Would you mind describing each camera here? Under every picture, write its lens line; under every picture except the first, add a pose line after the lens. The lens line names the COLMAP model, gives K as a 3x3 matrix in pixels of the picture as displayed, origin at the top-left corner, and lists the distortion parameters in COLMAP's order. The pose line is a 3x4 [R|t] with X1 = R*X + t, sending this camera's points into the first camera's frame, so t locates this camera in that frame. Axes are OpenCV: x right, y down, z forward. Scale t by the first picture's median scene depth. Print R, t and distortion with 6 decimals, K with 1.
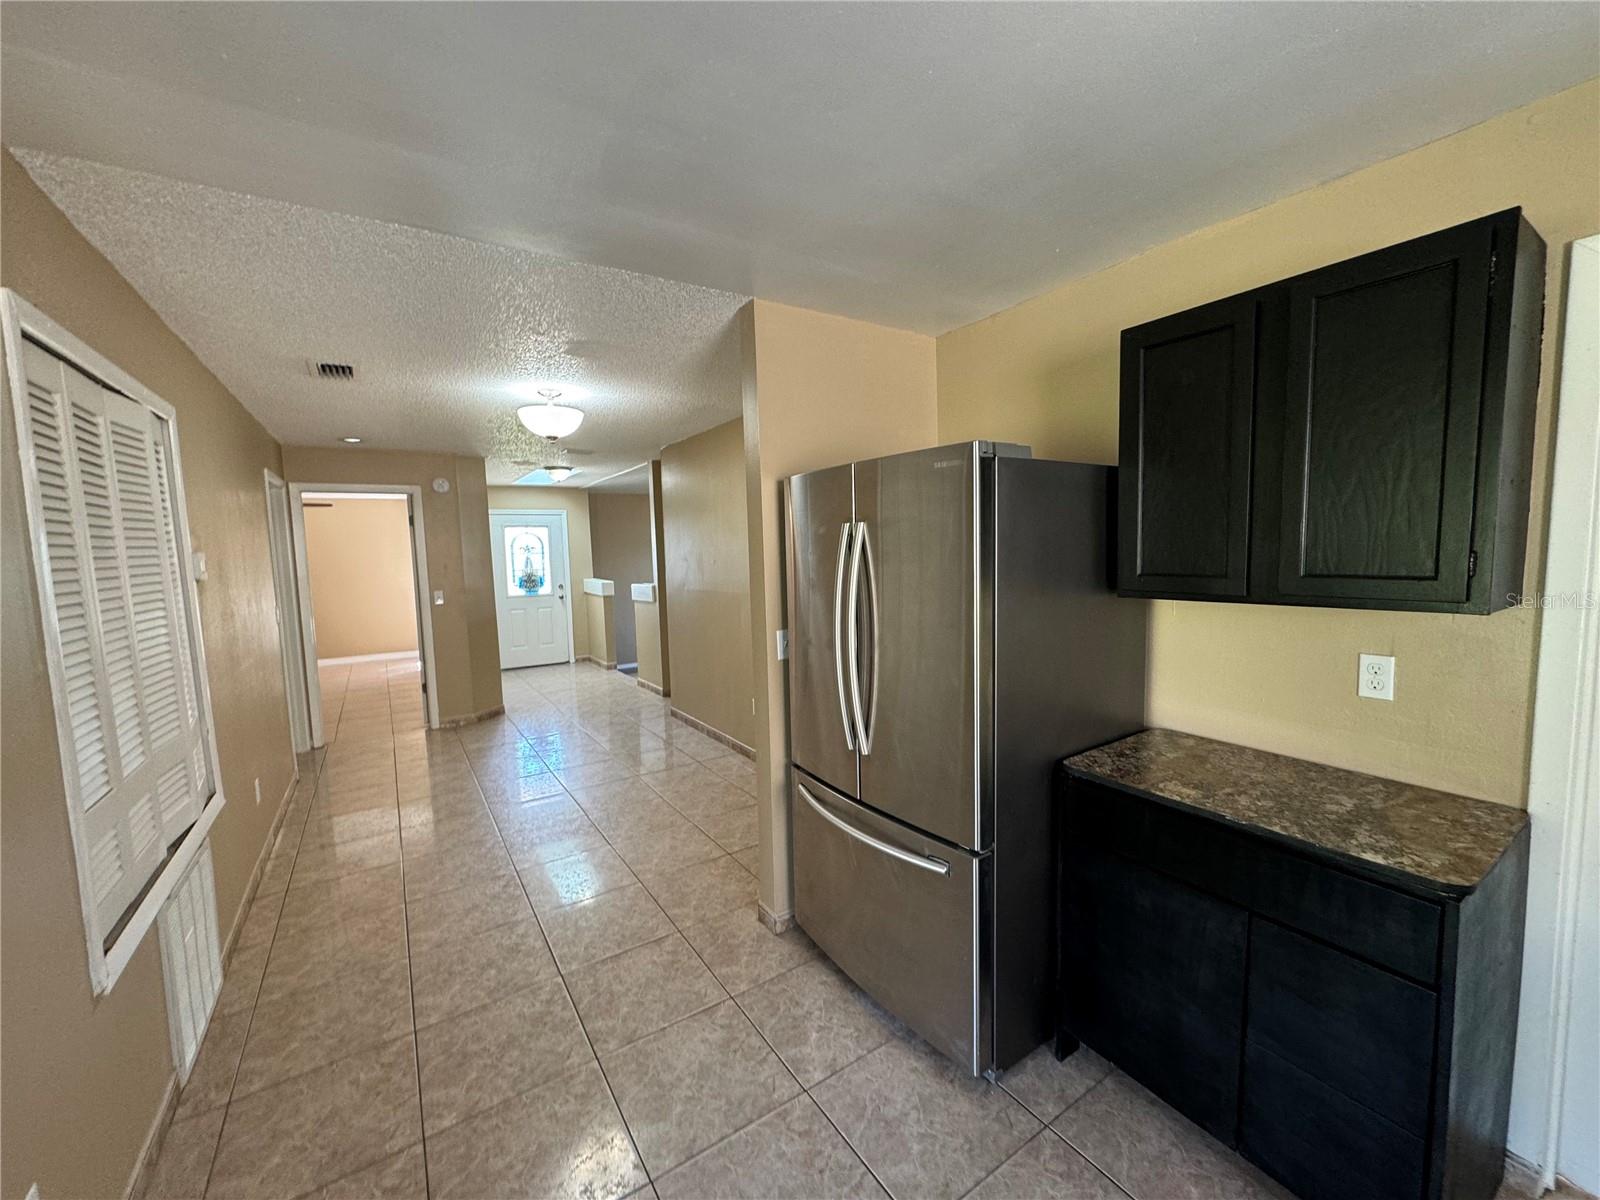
lens RADIAL K [[638.9, 0, 799.5], [0, 638.9, 601.7], [0, 0, 1]] dist [0.000976, 0.000057]
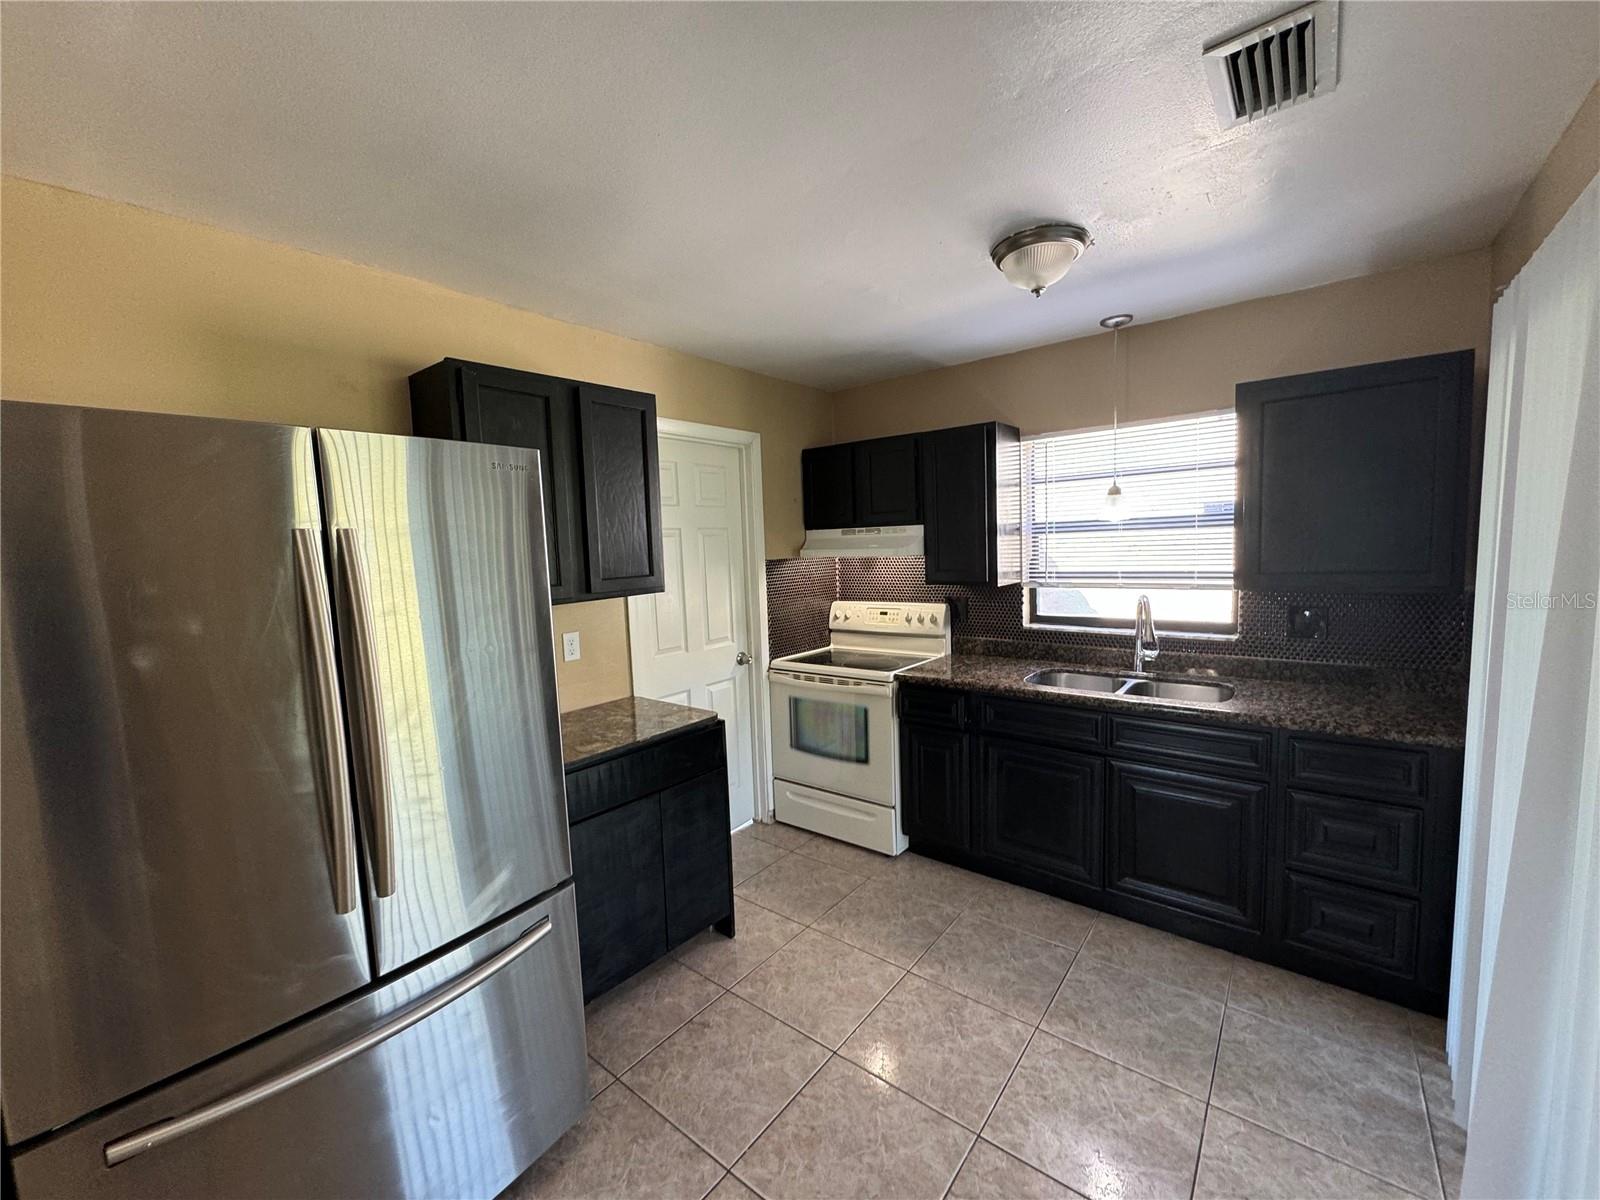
lens RADIAL K [[638.9, 0, 801.6], [0, 638.9, 600.7], [0, 0, 1]] dist [0.000976, 0.000057]
pose [[-0.309514, -0.051458, 0.949501, -0.752791], [0.133458, 0.986300, 0.096956, -0.068851], [-0.941483, 0.156728, -0.298406, 0.932184]]
